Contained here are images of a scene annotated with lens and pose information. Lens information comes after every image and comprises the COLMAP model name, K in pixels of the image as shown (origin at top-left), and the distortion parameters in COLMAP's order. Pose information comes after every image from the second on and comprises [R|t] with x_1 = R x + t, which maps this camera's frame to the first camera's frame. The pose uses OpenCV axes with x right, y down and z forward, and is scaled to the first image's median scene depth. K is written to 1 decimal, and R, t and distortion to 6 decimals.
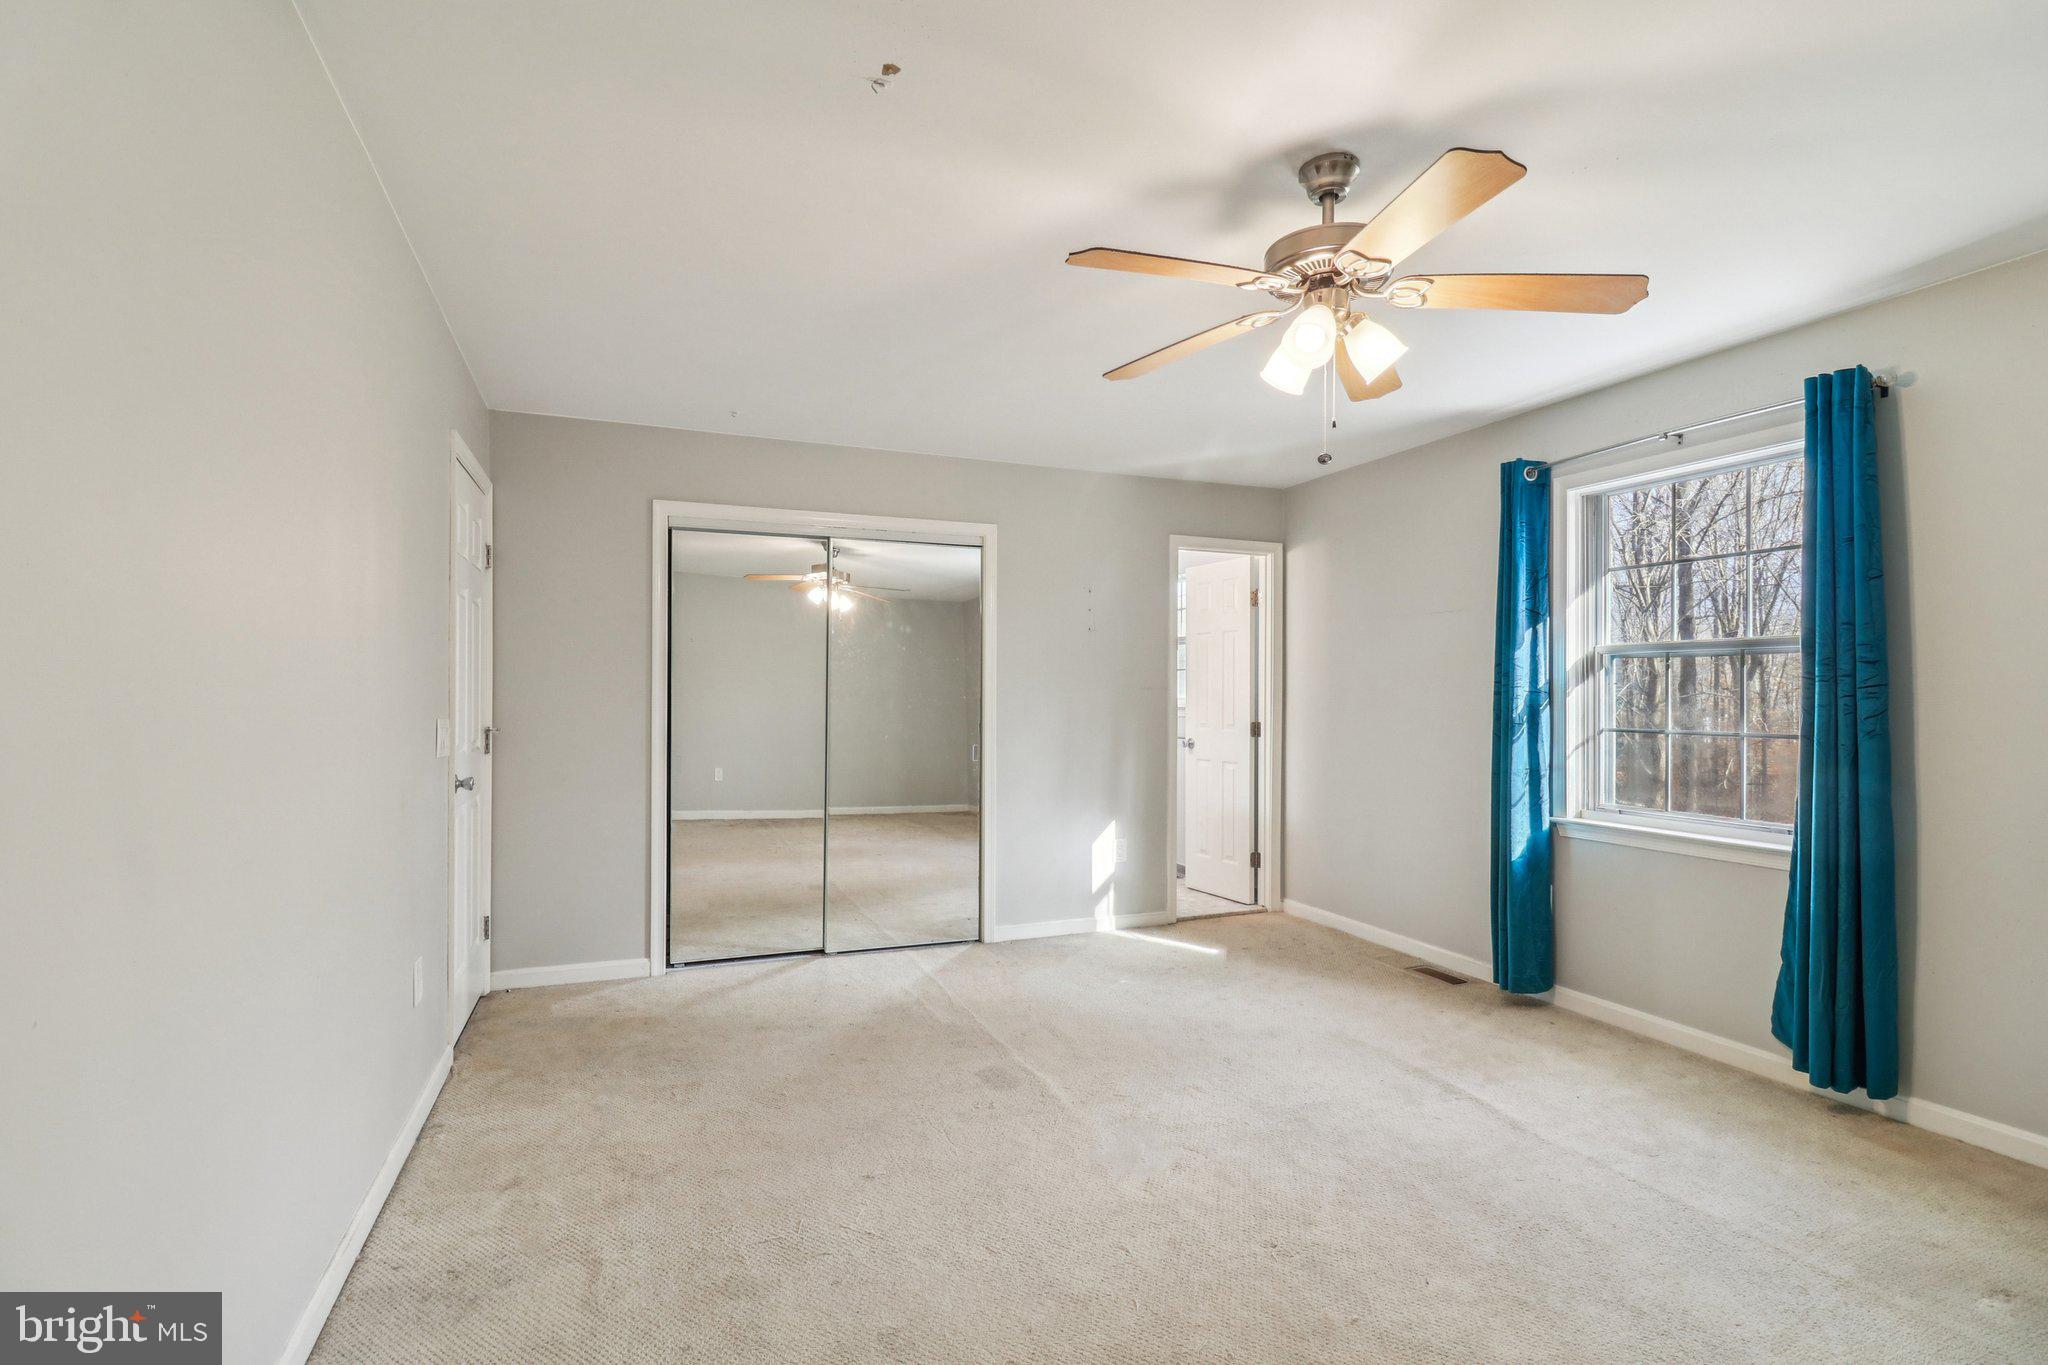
lens RADIAL K [[953.8, 0, 1024.0], [0, 953.8, 682.5], [0, 0, 1]] dist [0.000893, -0.001202]
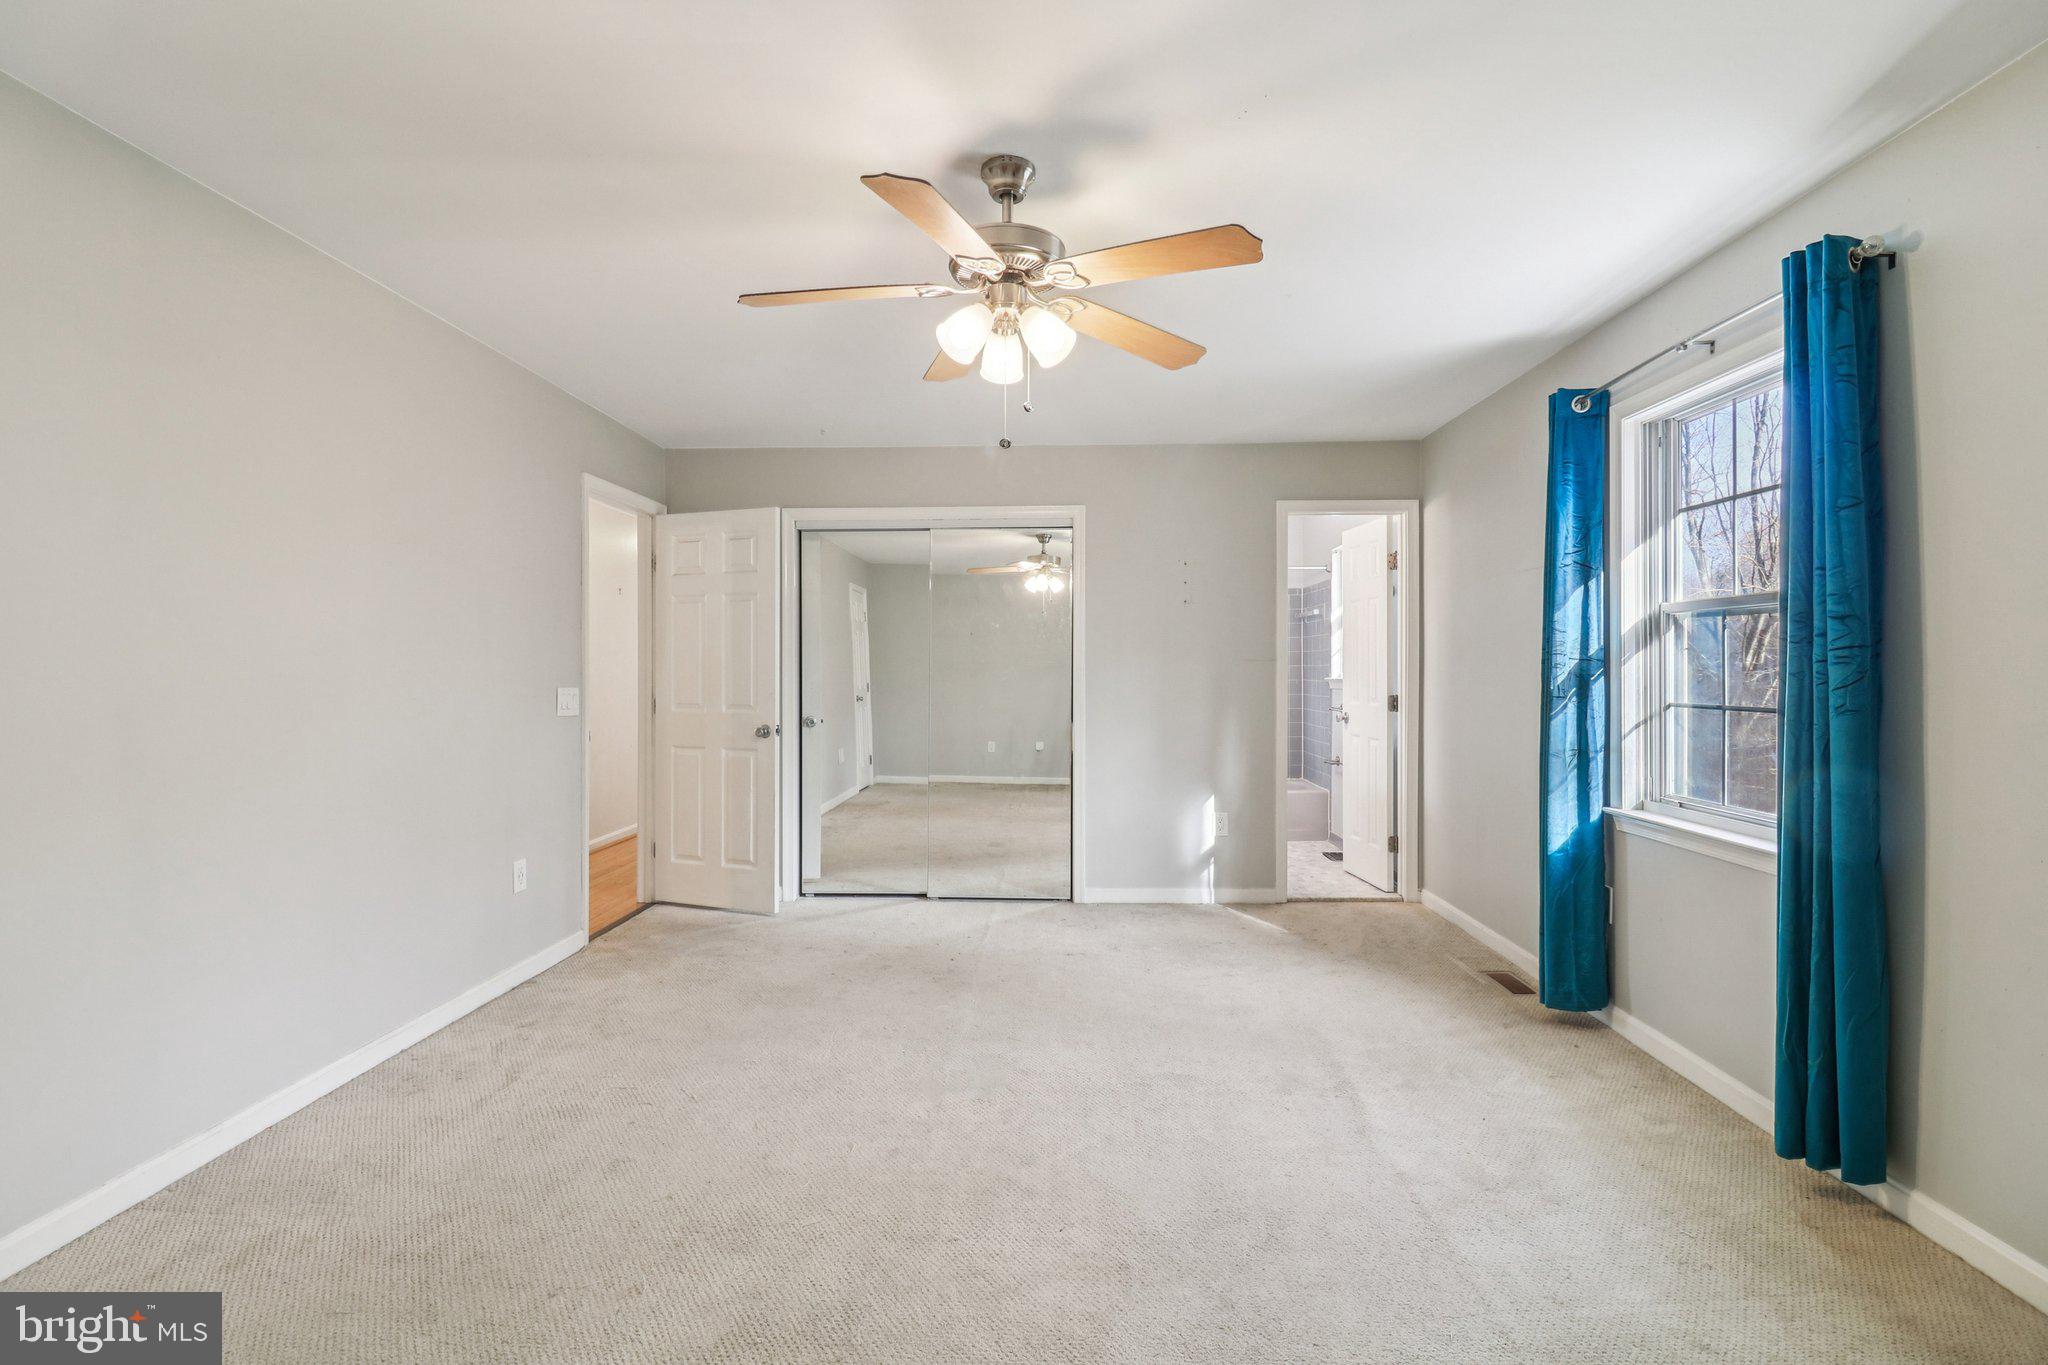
lens RADIAL K [[950.5, 0, 1023.9], [0, 950.5, 661.8], [0, 0, 1]] dist [0.002245, -0.006097]
pose [[0.914536, -0.009547, -0.404393, 0.425840], [0.011721, 0.999927, 0.002901, 0.003356], [0.404336, -0.007394, 0.914581, 0.021132]]
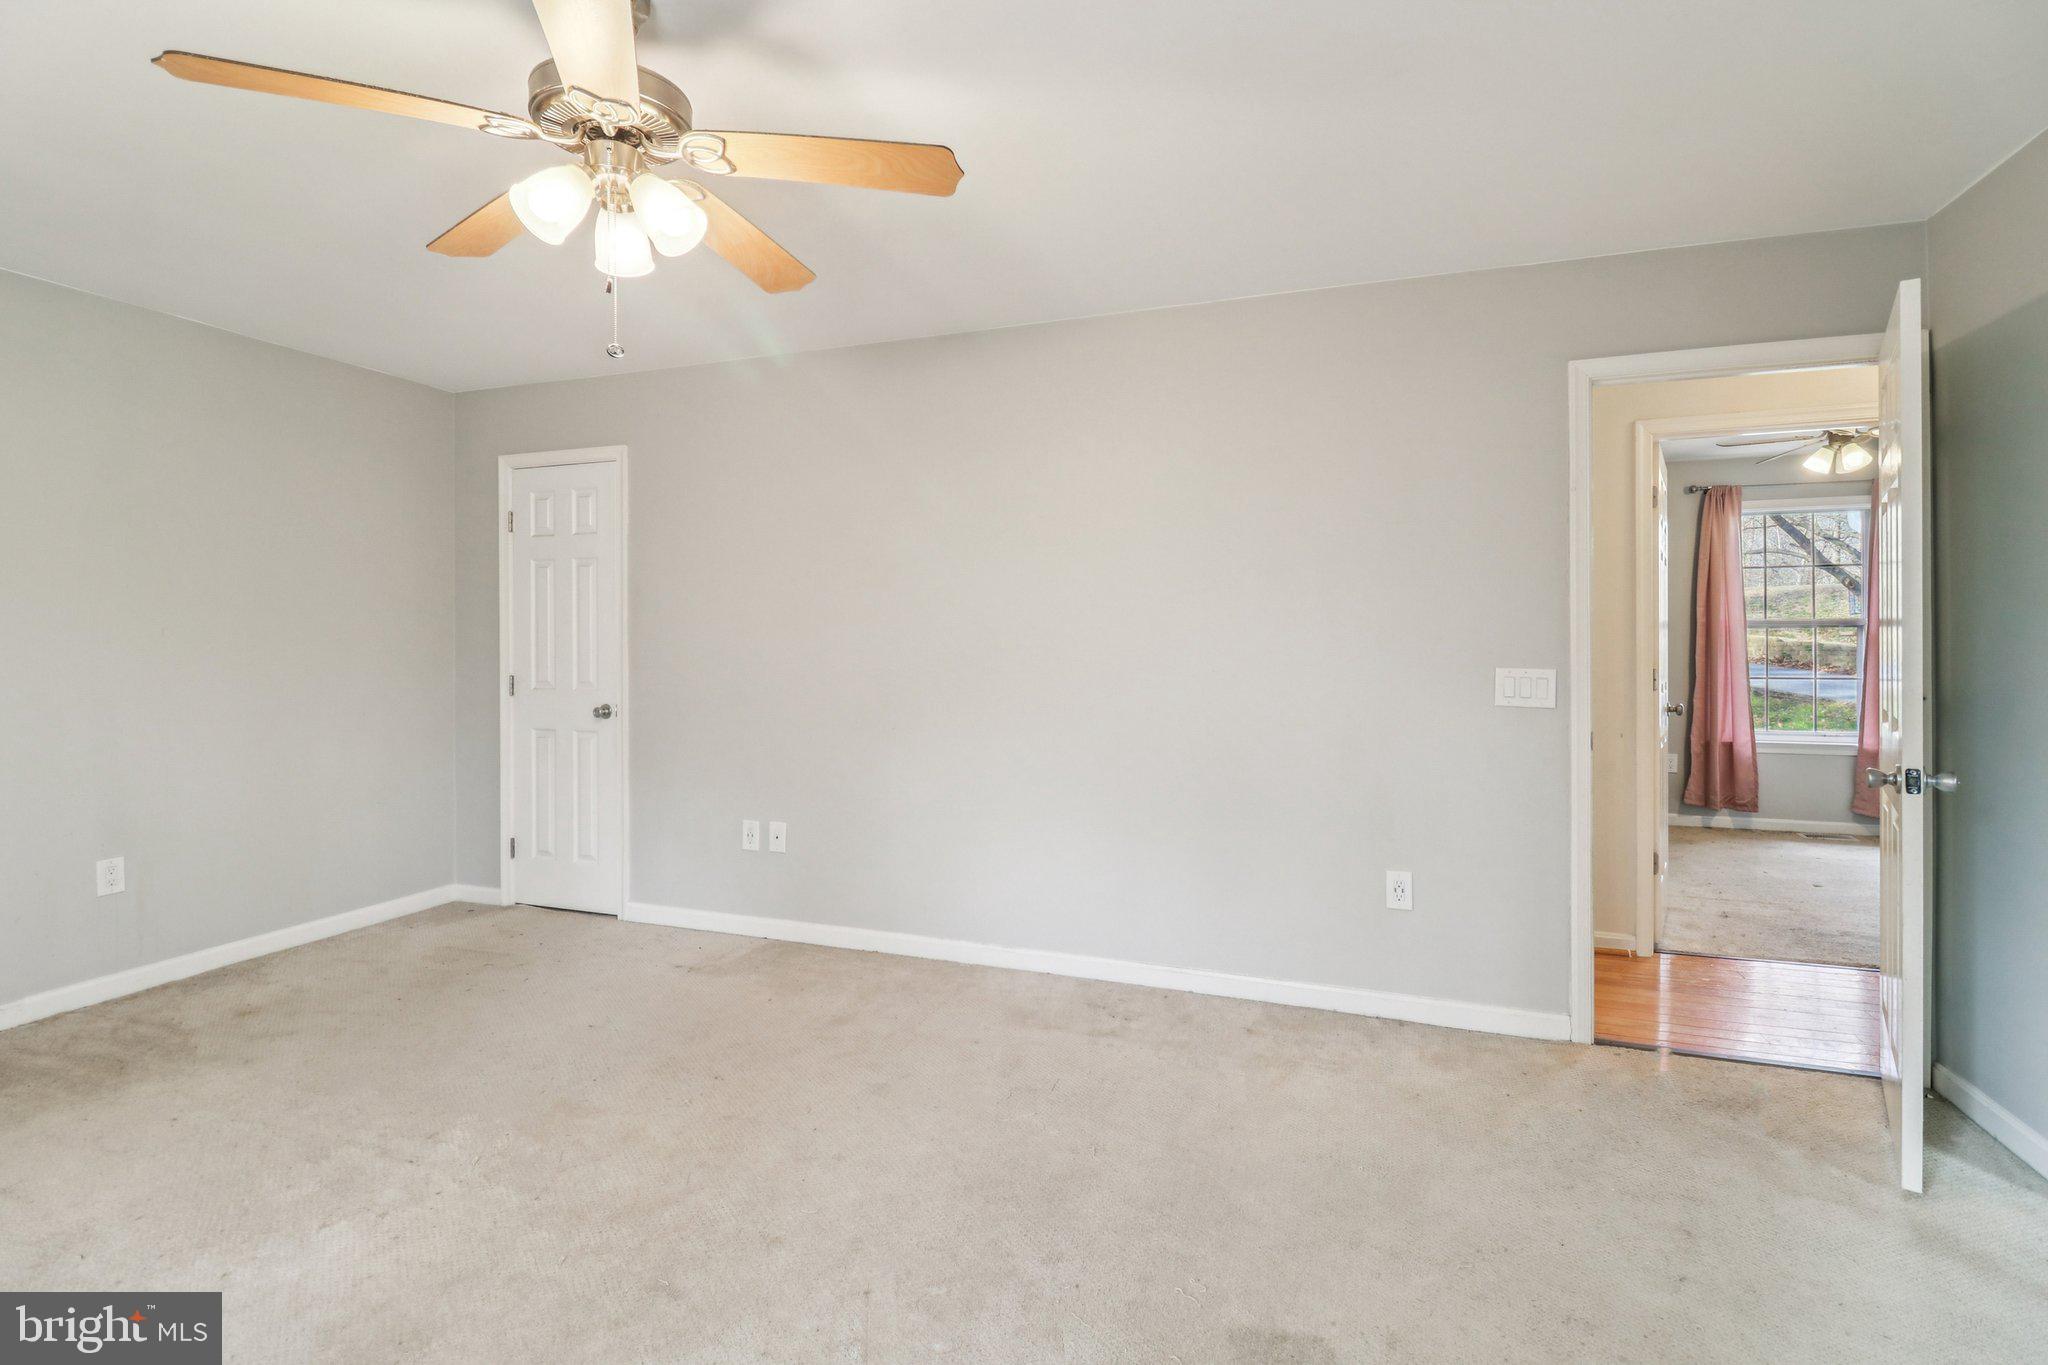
lens RADIAL K [[975.6, 0, 1071.3], [0, 975.6, 631.9], [0, 0, 1]] dist [0.028803, -0.000075]
pose [[-0.638949, -0.028907, -0.768706, 0.388022], [-0.005093, 0.999431, -0.033350, 0.028361], [0.769233, -0.017394, -0.638732, 1.033587]]
